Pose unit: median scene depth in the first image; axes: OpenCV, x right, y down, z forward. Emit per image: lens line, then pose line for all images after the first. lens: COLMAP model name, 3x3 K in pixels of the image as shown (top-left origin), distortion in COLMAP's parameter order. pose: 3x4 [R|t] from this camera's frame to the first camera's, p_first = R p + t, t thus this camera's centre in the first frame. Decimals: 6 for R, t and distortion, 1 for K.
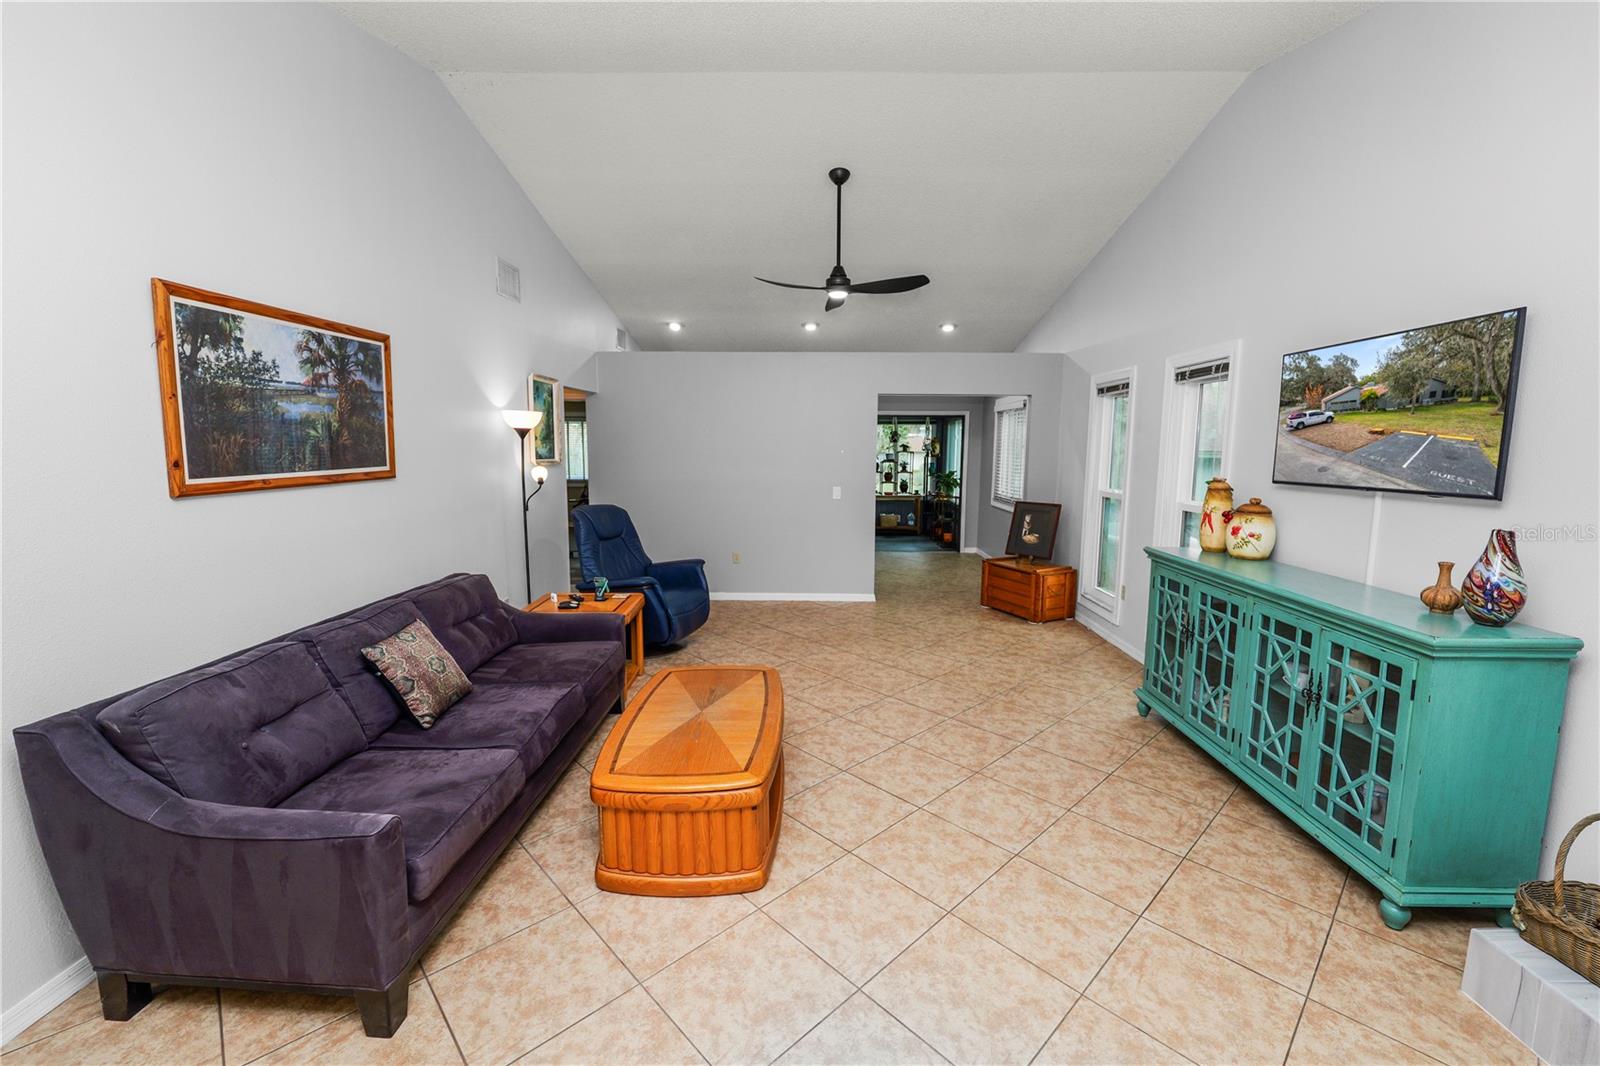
lens RADIAL K [[649.9, 0, 800.8], [0, 649.9, 529.0], [0, 0, 1]] dist [-0.014985, 0.000909]
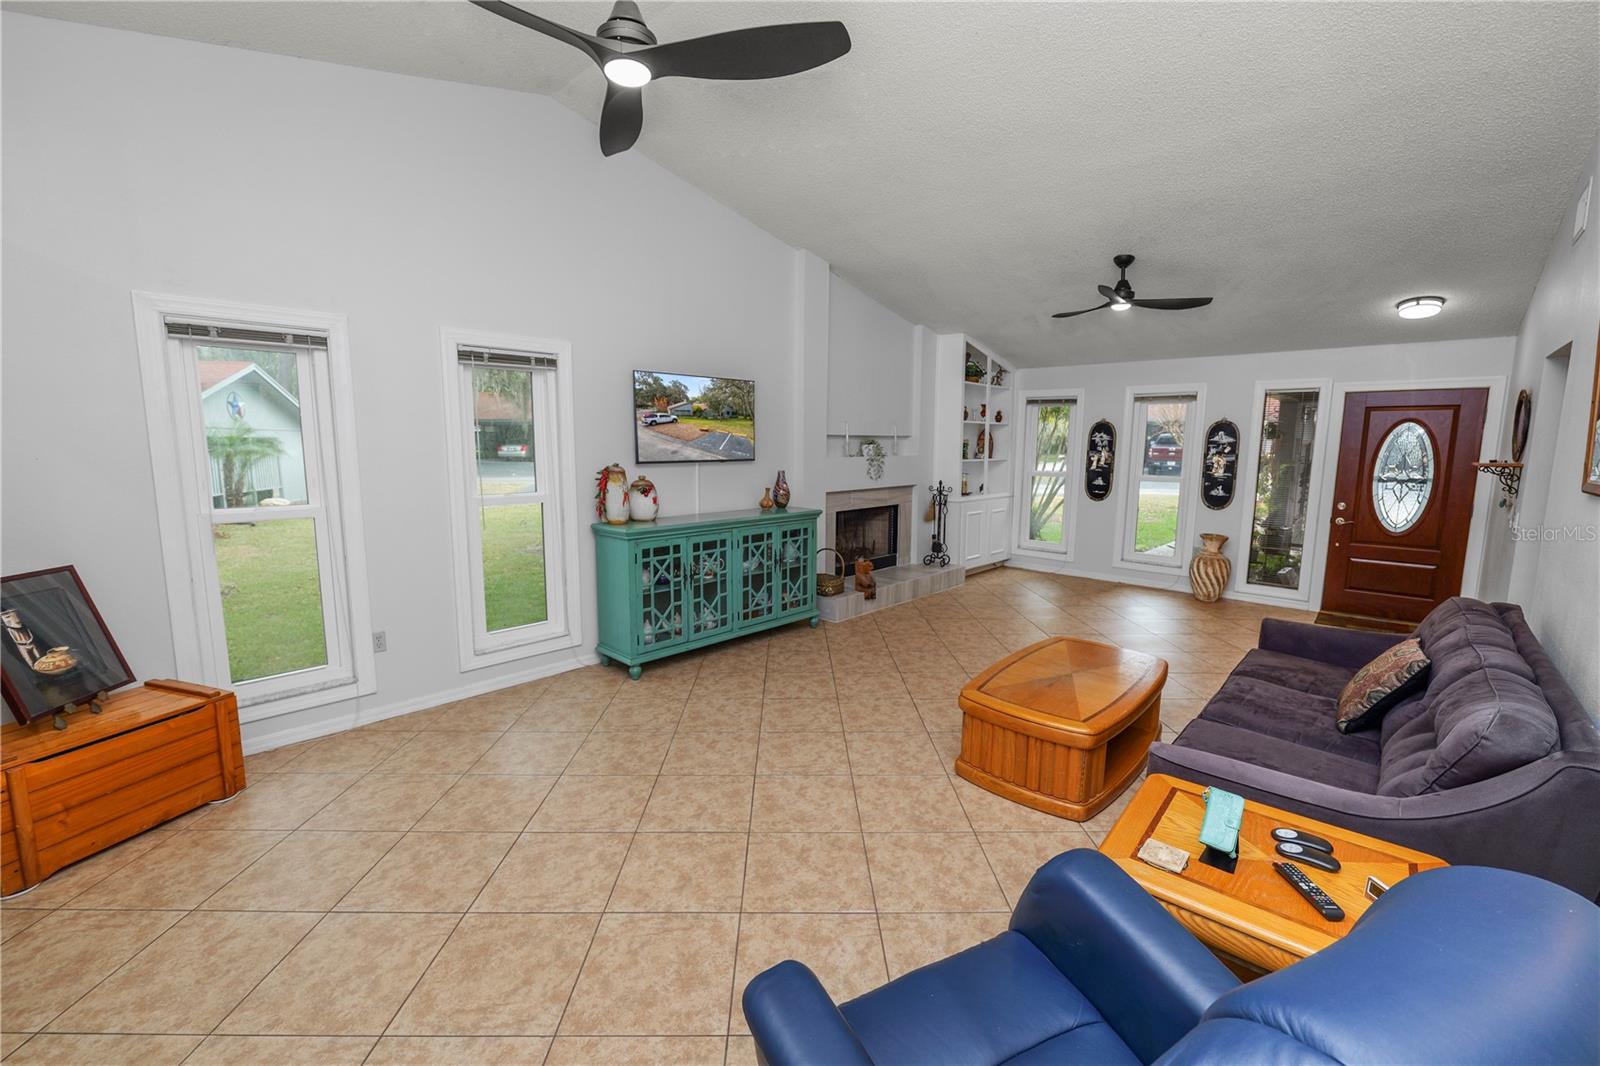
lens RADIAL K [[649.9, 0, 800.8], [0, 649.9, 529.0], [0, 0, 1]] dist [-0.014985, 0.000909]
pose [[-0.738622, -0.099919, 0.666674, -0.492060], [0.074967, 0.970645, 0.228536, -0.242156], [-0.669939, 0.218780, -0.709449, 1.903876]]
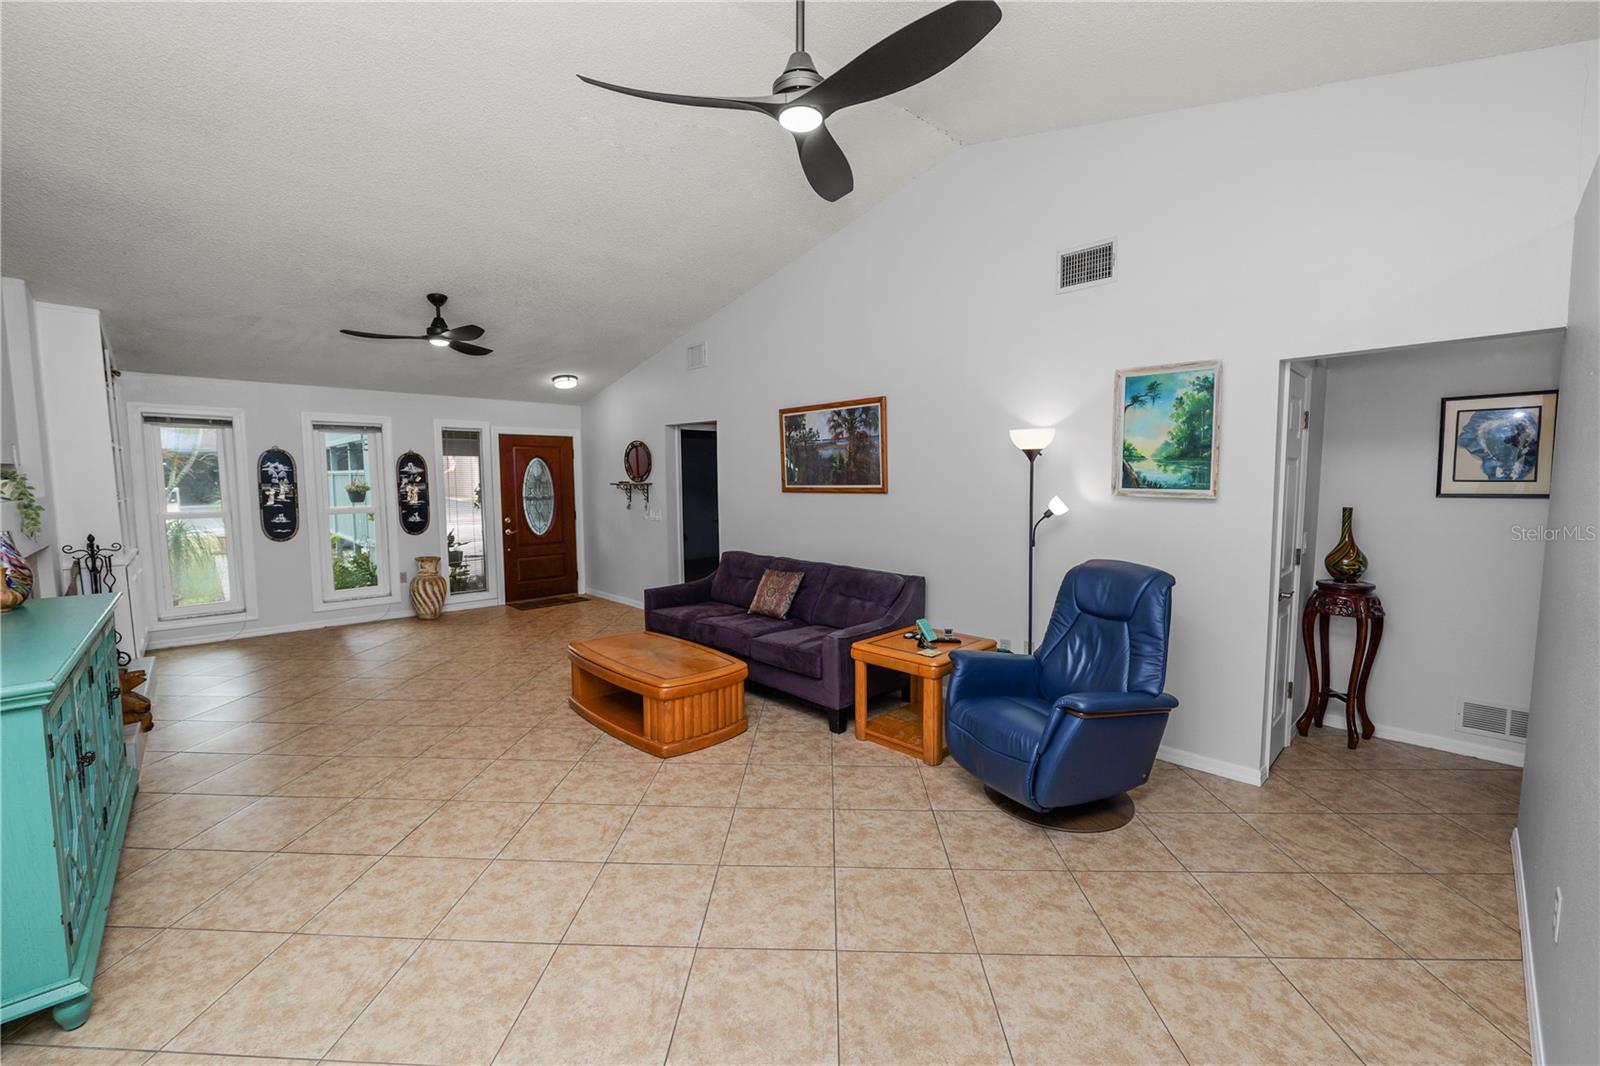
lens RADIAL K [[649.9, 0, 800.8], [0, 649.9, 529.0], [0, 0, 1]] dist [-0.014985, 0.000909]
pose [[-0.712957, 0.055284, -0.699025, 0.561296], [-0.088757, 0.981754, 0.168170, -0.242219], [0.695568, 0.181941, -0.695041, 2.007119]]
